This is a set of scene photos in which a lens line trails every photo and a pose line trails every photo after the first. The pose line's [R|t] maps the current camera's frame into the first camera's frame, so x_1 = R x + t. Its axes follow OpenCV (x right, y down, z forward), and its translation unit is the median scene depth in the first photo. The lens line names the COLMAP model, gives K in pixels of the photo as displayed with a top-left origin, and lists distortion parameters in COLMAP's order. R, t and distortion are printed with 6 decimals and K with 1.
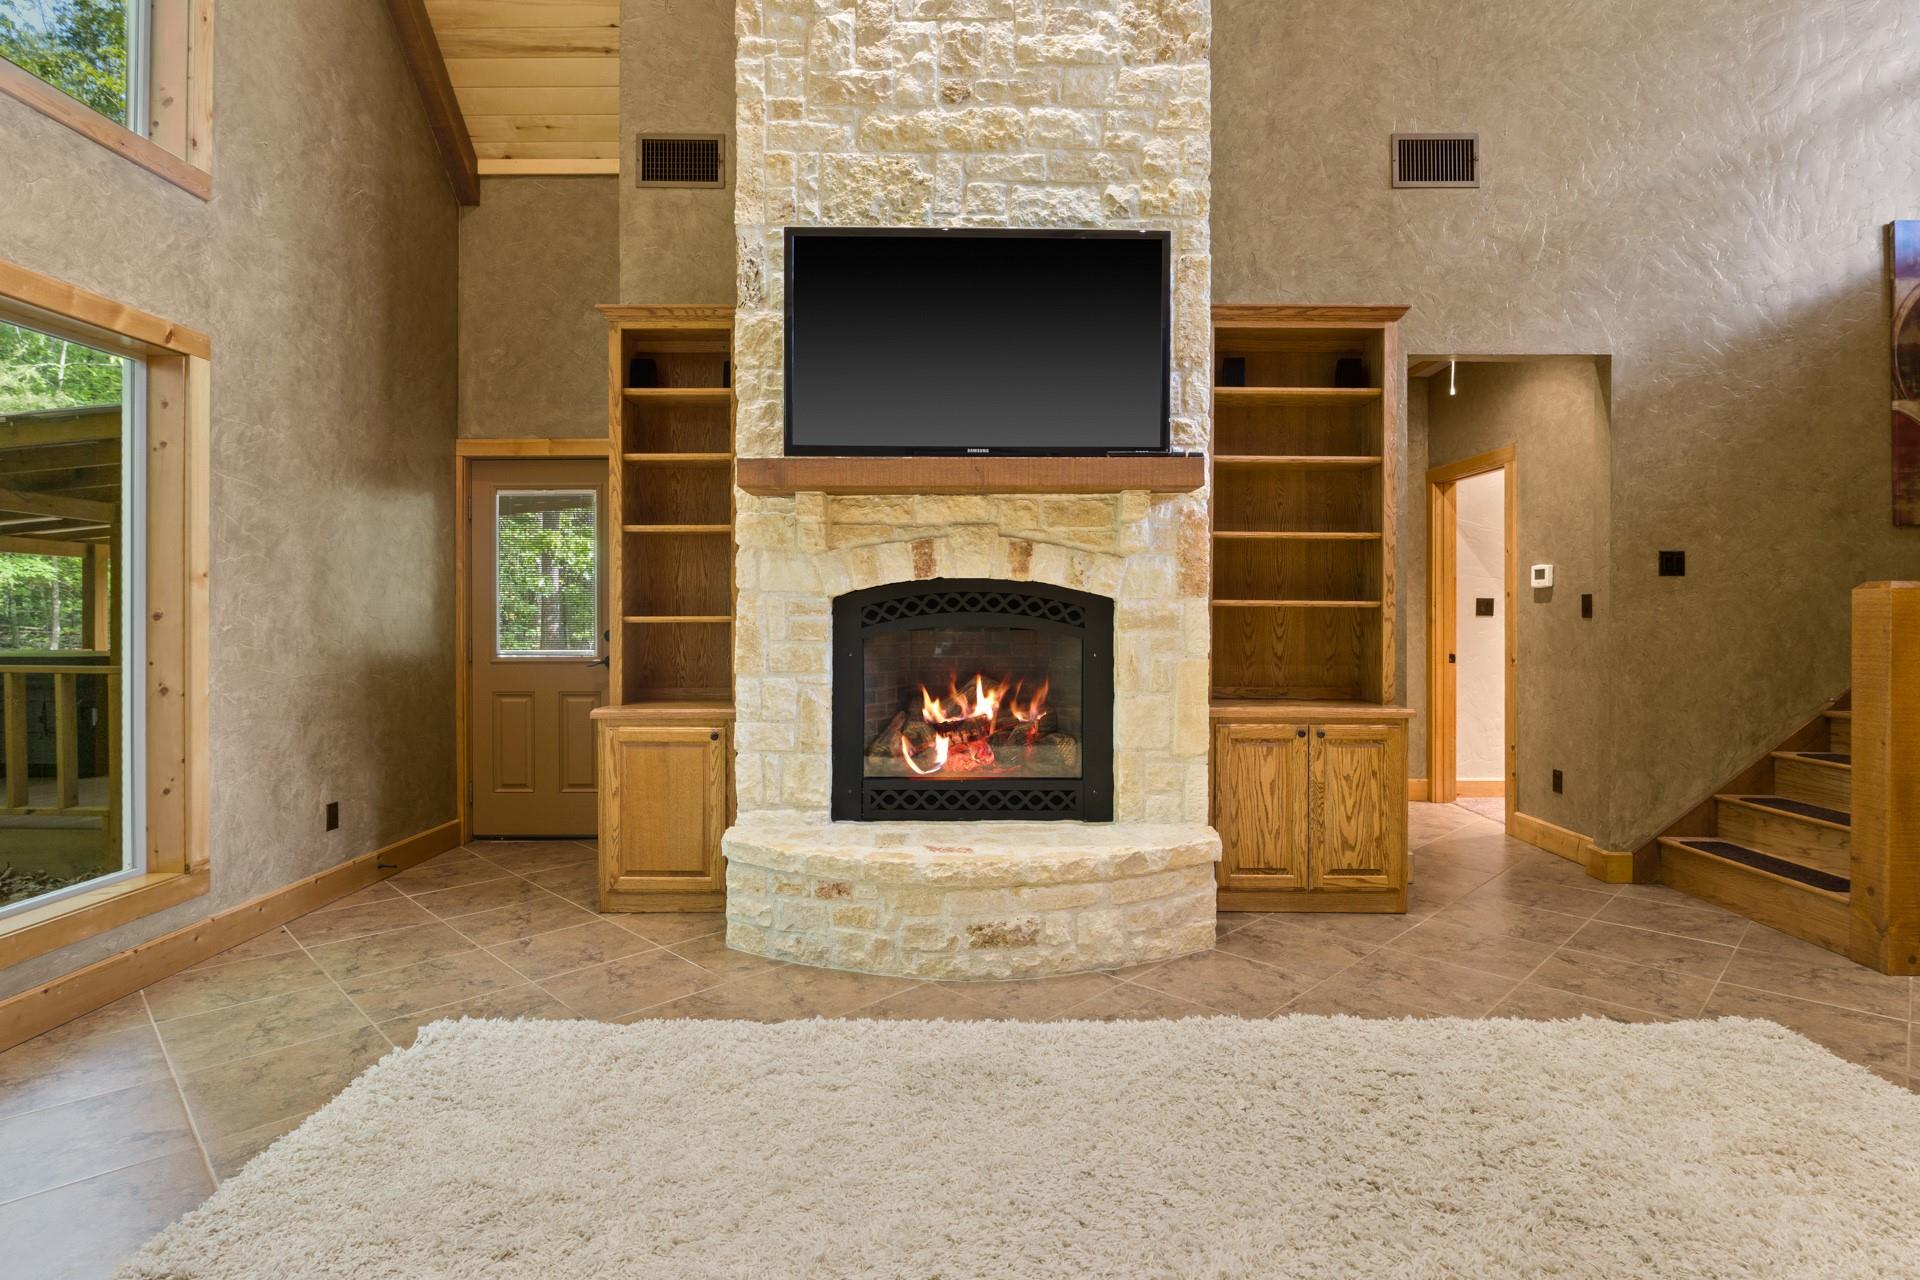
lens RADIAL K [[960.7, 0, 963.0], [0, 960.7, 614.9], [0, 0, 1]] dist [-0.005728, -0.000865]
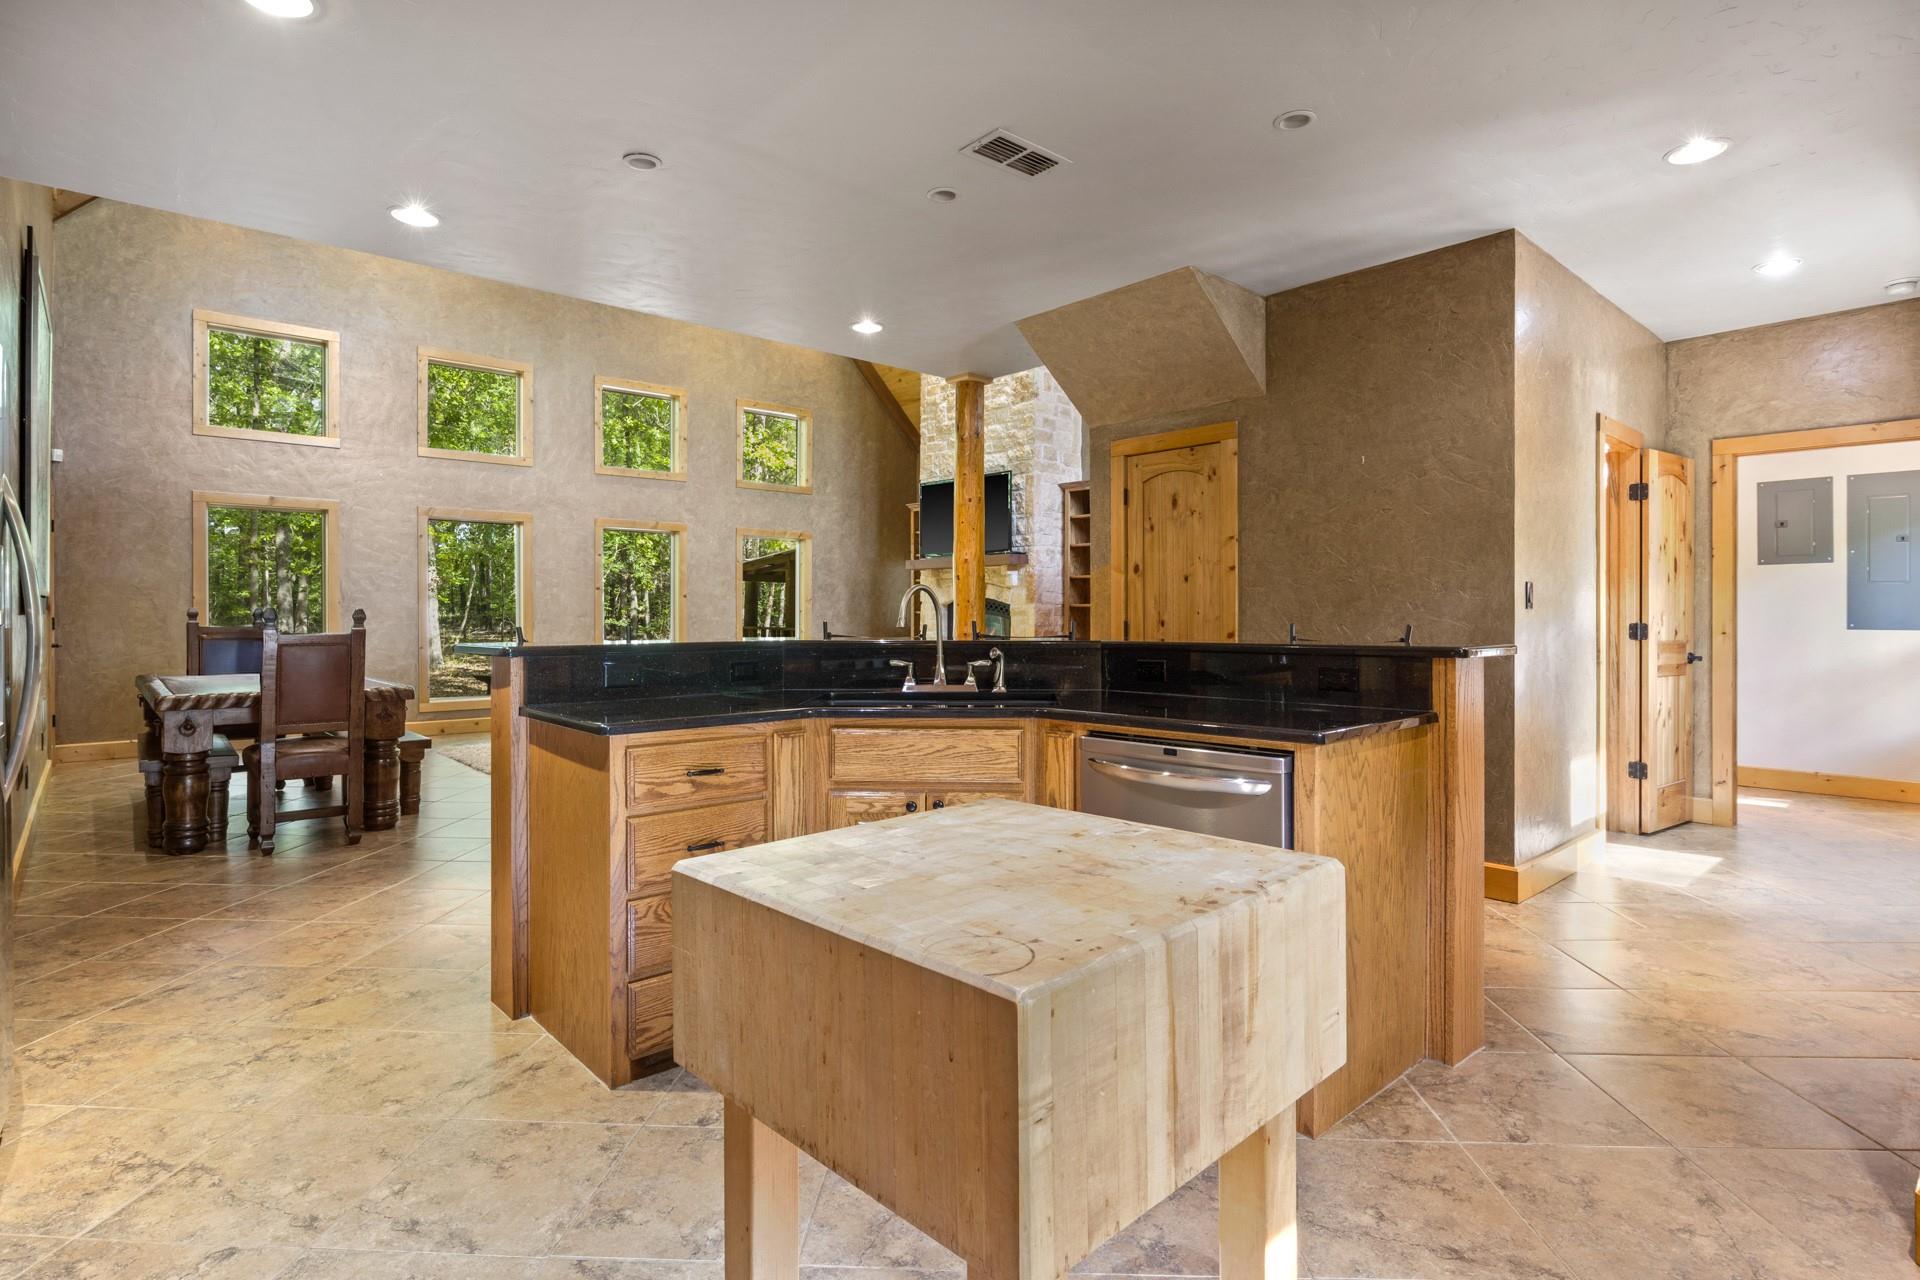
lens RADIAL K [[960.7, 0, 963.0], [0, 960.7, 614.9], [0, 0, 1]] dist [-0.005728, -0.000865]
pose [[0.669764, 0.001211, -0.742573, 2.068760], [-0.001866, 0.999998, -0.000052, 0.013296], [0.742572, 0.001420, 0.669765, -0.900455]]
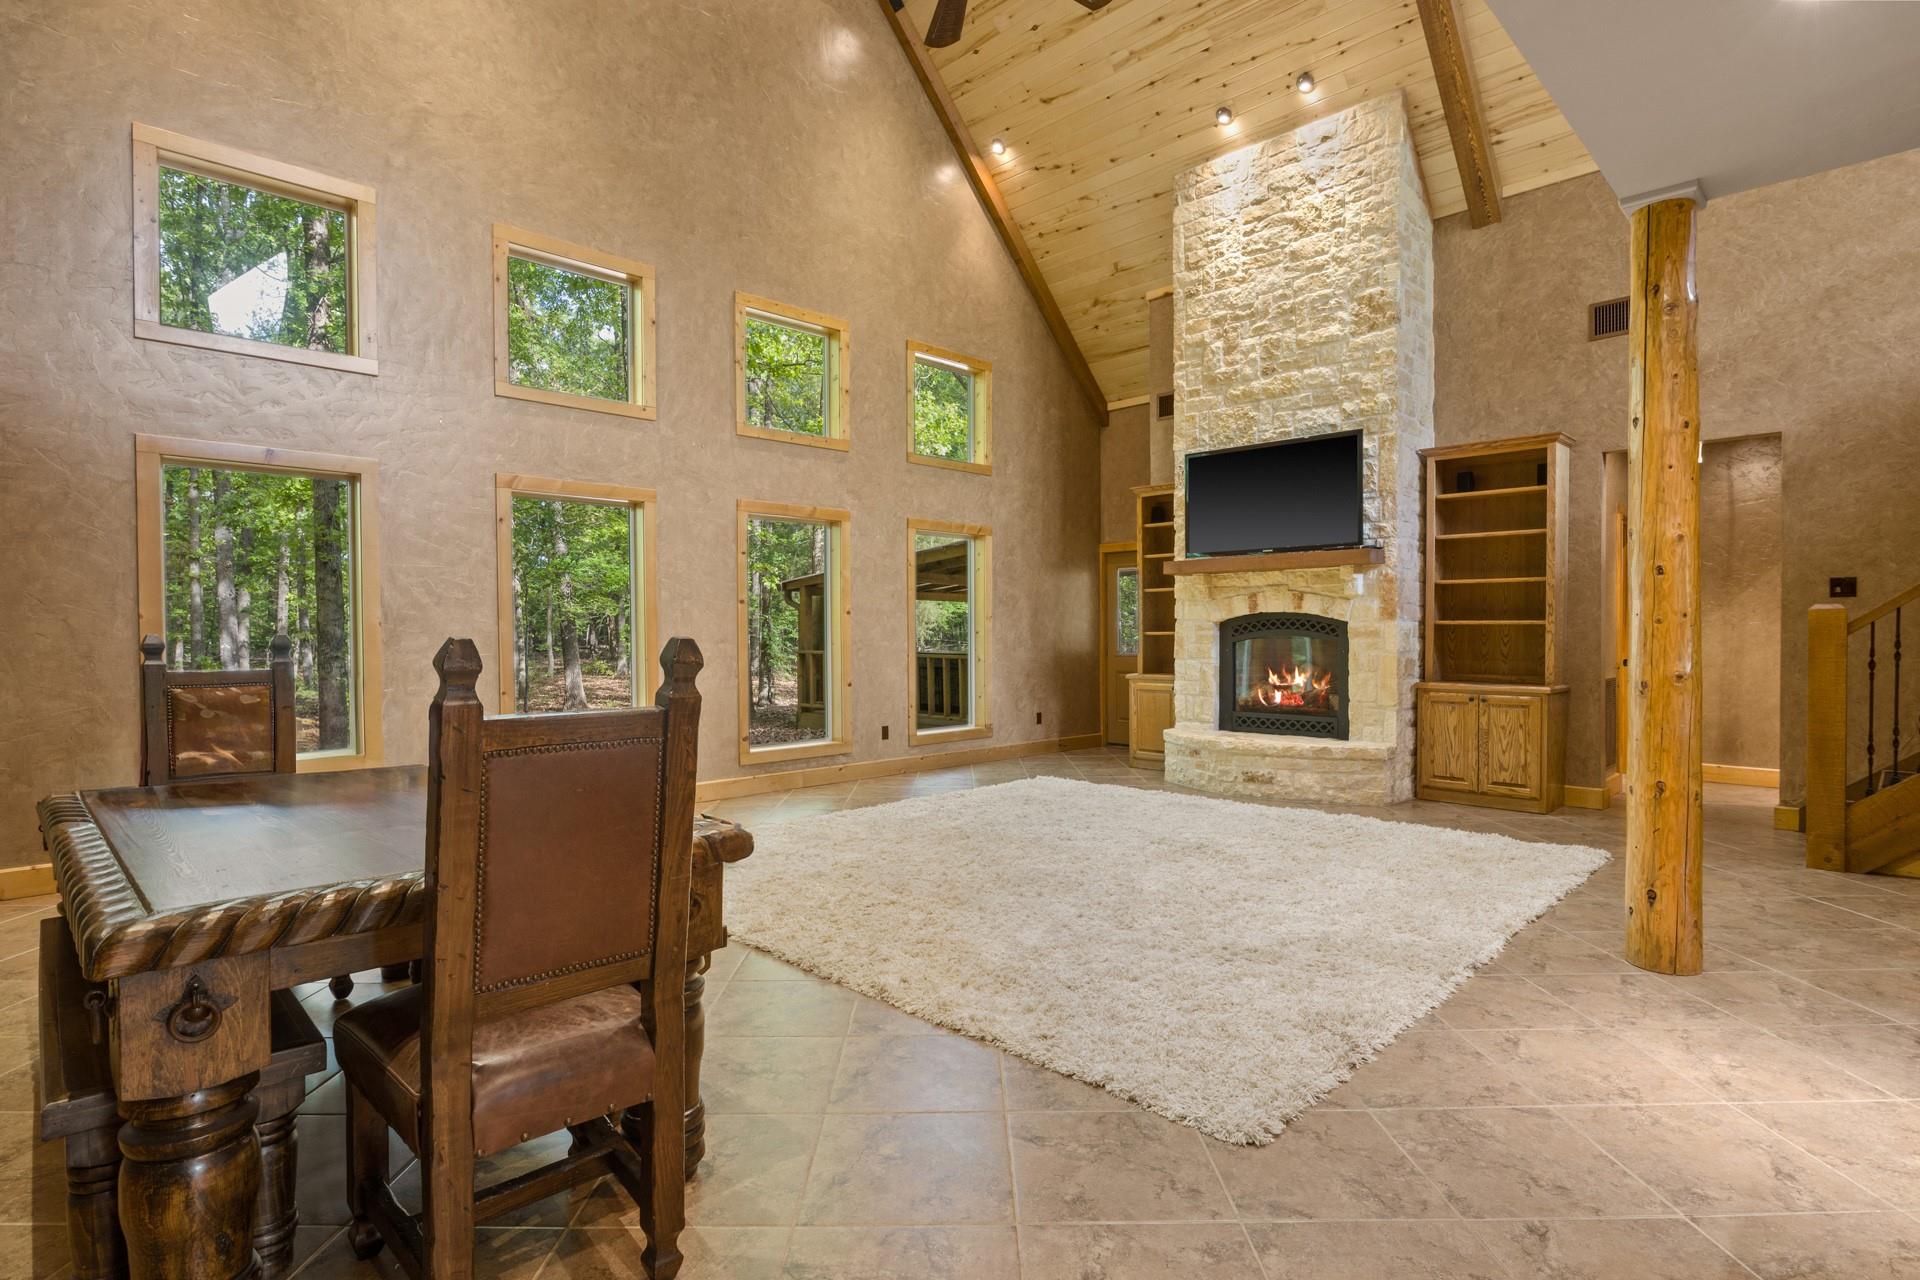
lens RADIAL K [[957.1, 0, 966.5], [0, 957.1, 647.0], [0, 0, 1]] dist [-0.010974, -0.000919]
pose [[0.711300, 0.006627, -0.702857, 0.948635], [0.004087, 0.999900, 0.013564, 0.005006], [0.702876, -0.012521, 0.711202, -0.867682]]
